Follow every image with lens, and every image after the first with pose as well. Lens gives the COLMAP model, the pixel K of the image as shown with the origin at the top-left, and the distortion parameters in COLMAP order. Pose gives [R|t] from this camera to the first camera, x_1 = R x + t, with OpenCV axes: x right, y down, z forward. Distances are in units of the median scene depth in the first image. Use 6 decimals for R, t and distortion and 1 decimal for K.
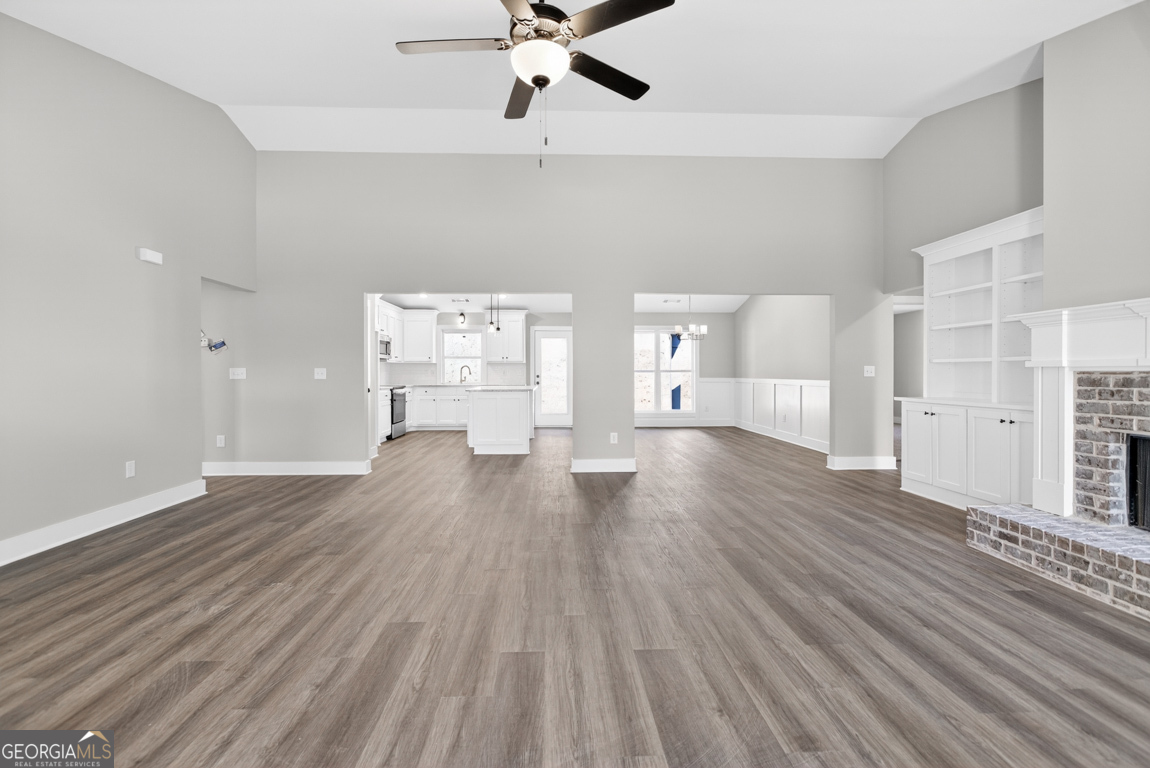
lens RADIAL K [[521.1, 0, 573.9], [0, 521.1, 376.2], [0, 0, 1]] dist [-0.002529, 0.002027]
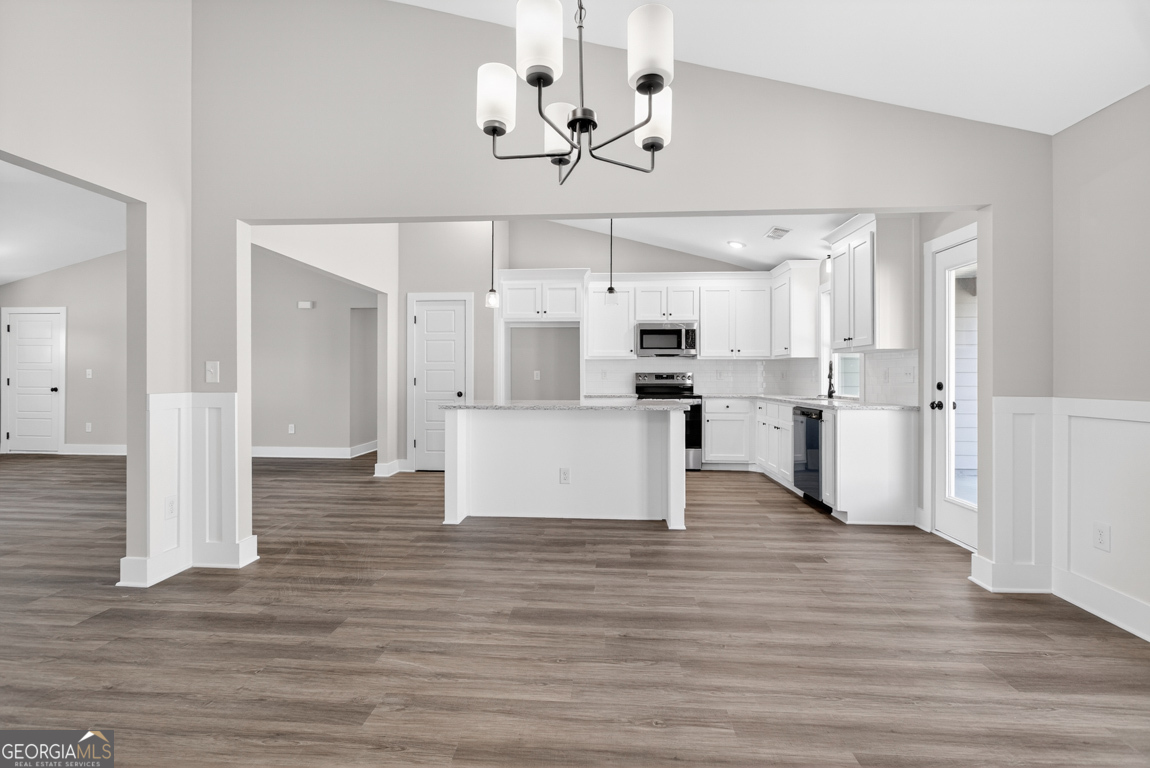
lens RADIAL K [[521.1, 0, 573.9], [0, 521.1, 376.2], [0, 0, 1]] dist [-0.002529, 0.002027]
pose [[-0.119545, 0.003825, -0.992821, 1.085206], [-0.008027, 0.999956, 0.004818, -0.021666], [0.992796, 0.008545, -0.119509, 2.964856]]
